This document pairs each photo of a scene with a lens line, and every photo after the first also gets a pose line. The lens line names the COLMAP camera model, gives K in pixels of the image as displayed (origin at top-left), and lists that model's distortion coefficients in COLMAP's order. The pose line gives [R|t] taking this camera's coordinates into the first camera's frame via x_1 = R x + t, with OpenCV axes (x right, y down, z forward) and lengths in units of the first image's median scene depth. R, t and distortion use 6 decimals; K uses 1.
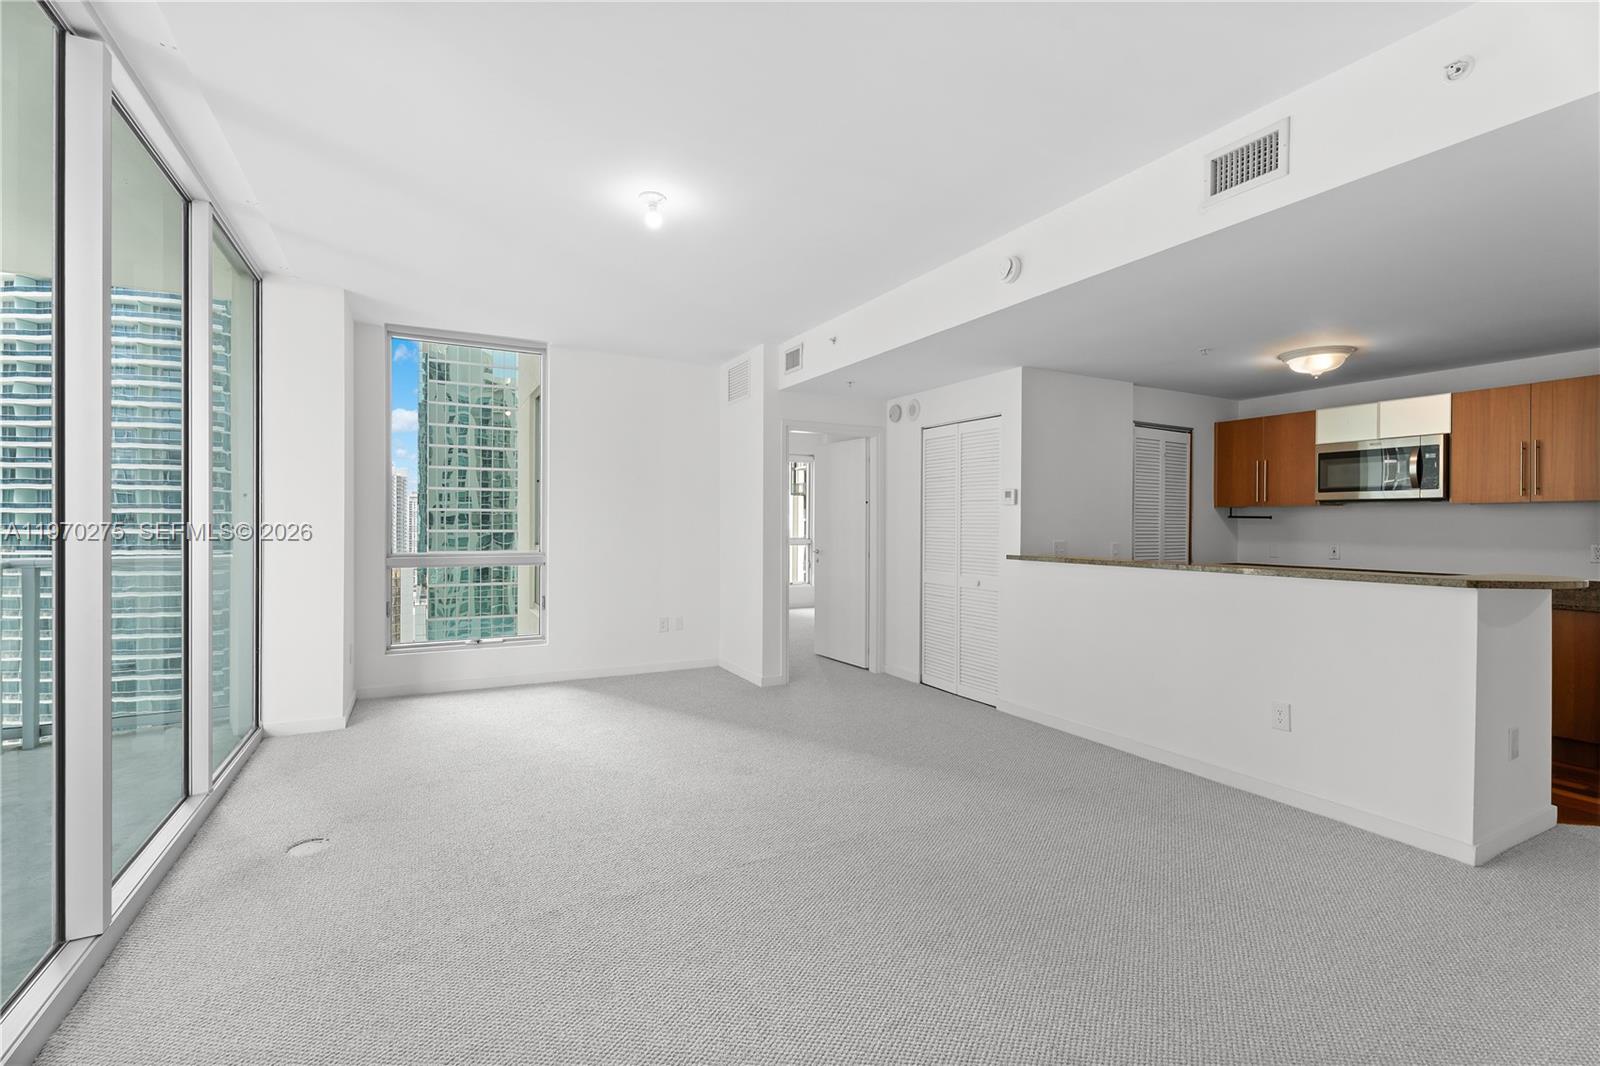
lens RADIAL K [[713.9, 0, 800.0], [0, 713.9, 533.0], [0, 0, 1]] dist [-0.001632, 0.000117]
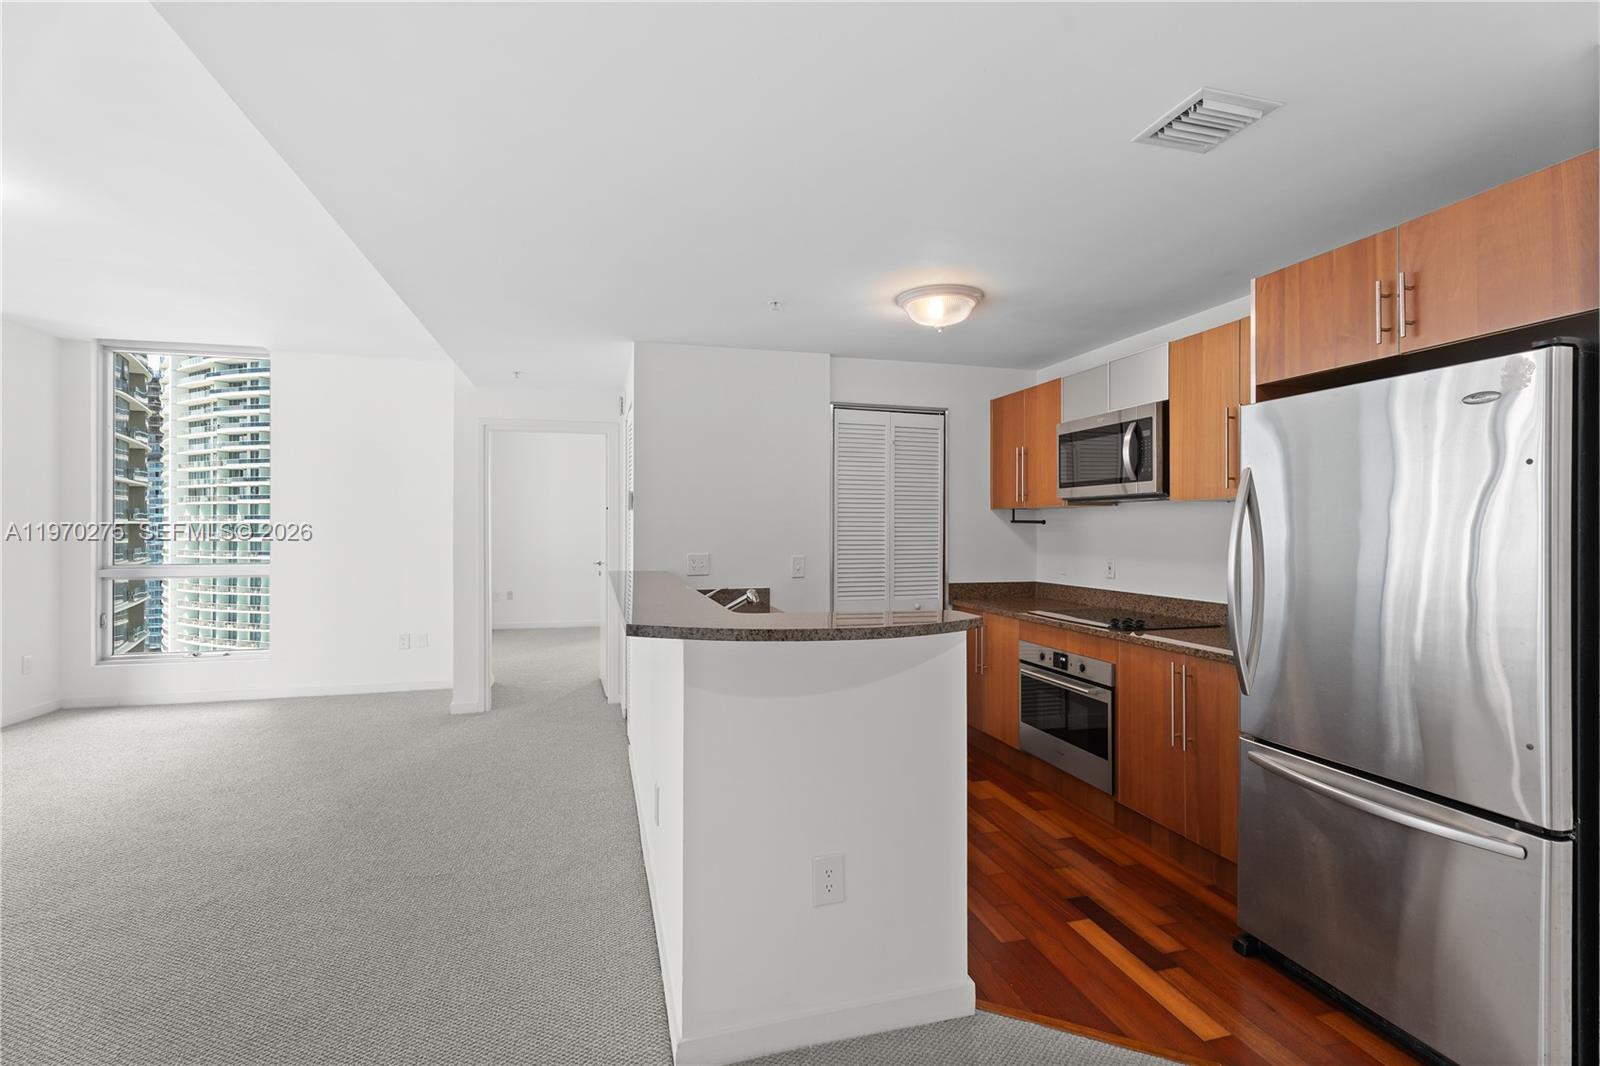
lens RADIAL K [[749.8, 0, 800.0], [0, 749.8, 533.0], [0, 0, 1]] dist [-0.001659, -0.000099]
pose [[0.975778, -0.005910, -0.218685, 0.656260], [0.004479, 0.999965, -0.007037, -0.006741], [0.218719, 0.005887, 0.975770, 0.195186]]
